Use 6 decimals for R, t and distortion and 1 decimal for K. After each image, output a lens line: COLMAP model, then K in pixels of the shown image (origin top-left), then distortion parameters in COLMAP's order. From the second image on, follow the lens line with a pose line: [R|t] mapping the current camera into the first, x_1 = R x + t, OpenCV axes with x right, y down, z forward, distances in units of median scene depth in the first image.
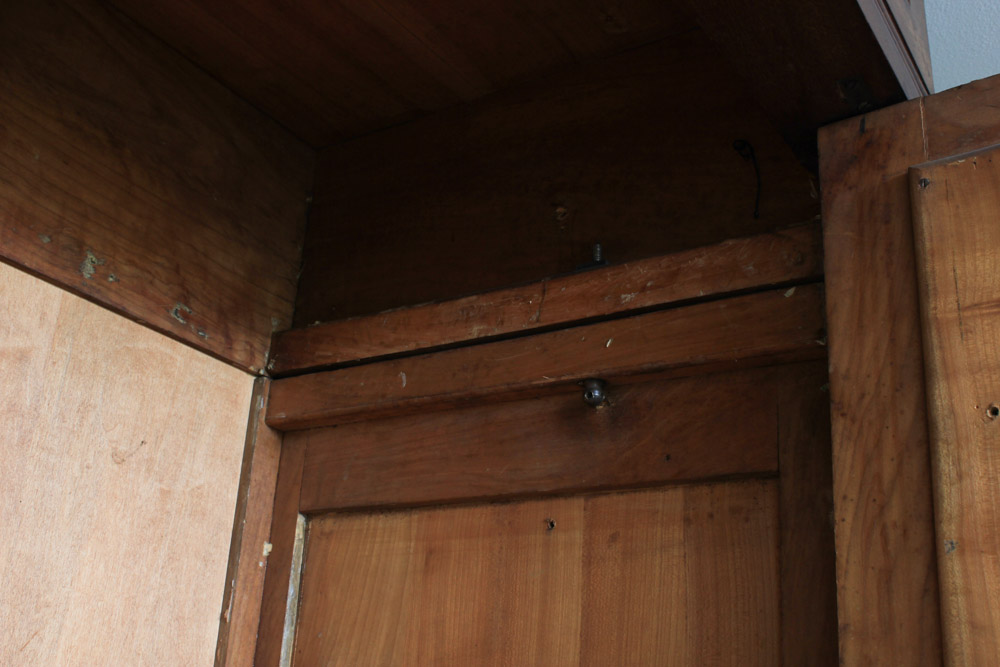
lens RADIAL K [[1147.3, 0, 499.6], [0, 1147.3, 328.9], [0, 0, 1]] dist [-0.093166, 0.000000]
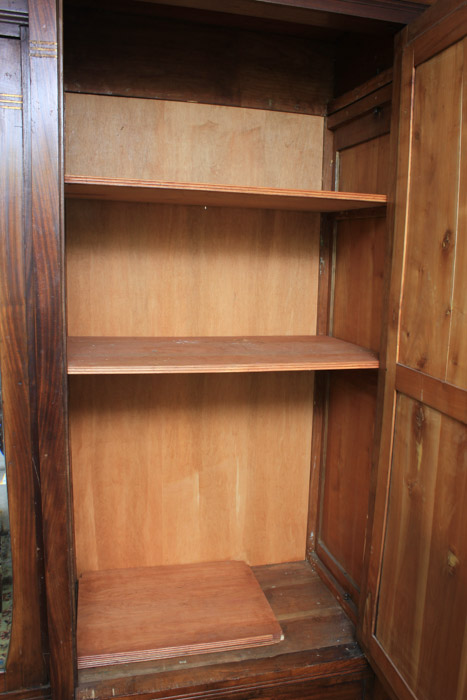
lens RADIAL K [[573.5, 0, 234.0], [0, 573.5, 351.1], [0, 0, 1]] dist [-0.143006, 0.099023]
pose [[0.735762, 0.075336, -0.673037, 1.050011], [0.263687, 0.883504, 0.387157, -0.082772], [0.623797, -0.462326, 0.630183, -0.869747]]
